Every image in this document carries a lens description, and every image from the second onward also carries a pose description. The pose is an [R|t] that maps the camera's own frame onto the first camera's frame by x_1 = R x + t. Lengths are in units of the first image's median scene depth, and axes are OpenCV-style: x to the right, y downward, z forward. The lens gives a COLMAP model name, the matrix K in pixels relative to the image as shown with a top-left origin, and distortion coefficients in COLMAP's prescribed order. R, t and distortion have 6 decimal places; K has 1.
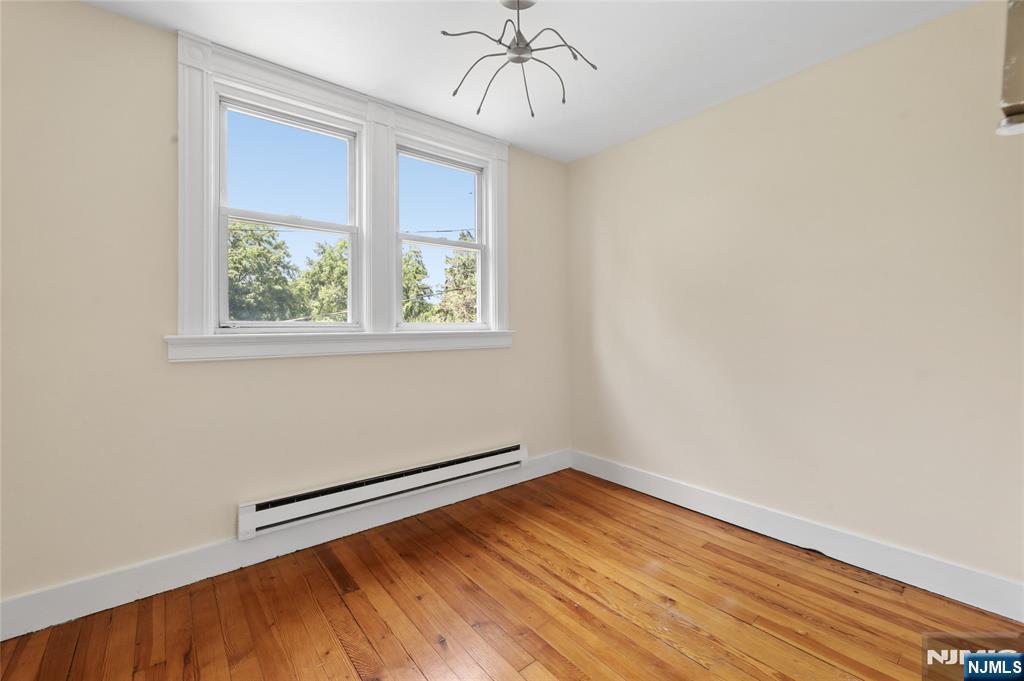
lens RADIAL K [[424.2, 0, 506.7], [0, 424.2, 331.2], [0, 0, 1]] dist [-0.001111, -0.000208]
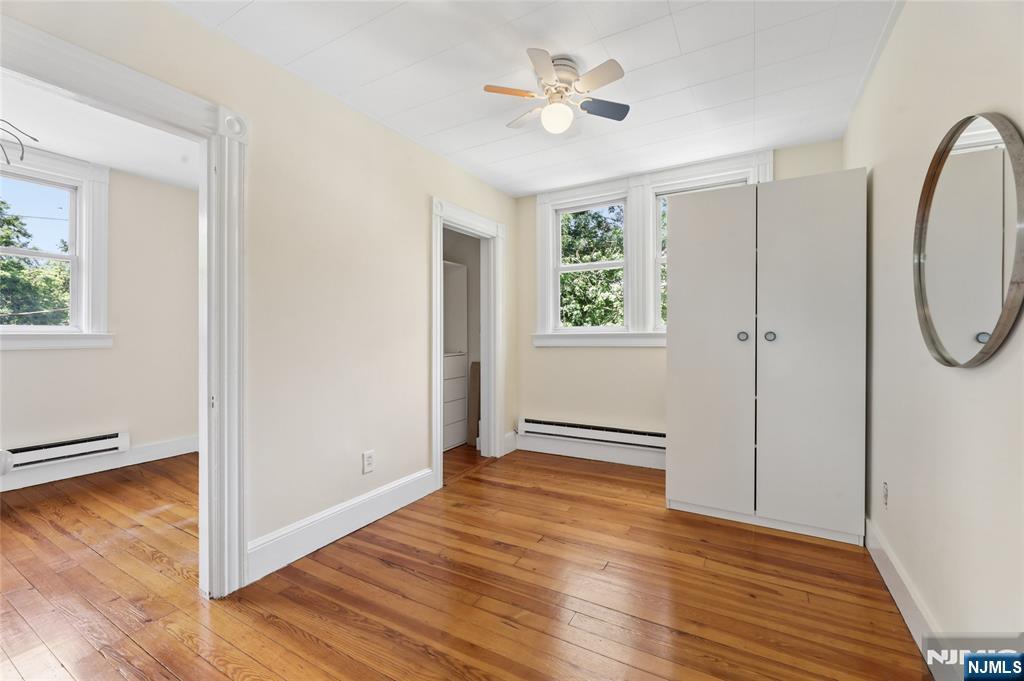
lens RADIAL K [[424.2, 0, 506.7], [0, 424.2, 331.2], [0, 0, 1]] dist [-0.001111, -0.000208]
pose [[0.936823, -0.001087, 0.349803, 0.611667], [0.002151, 0.999994, -0.002652, -0.001392], [-0.349798, 0.003236, 0.936819, -0.436996]]
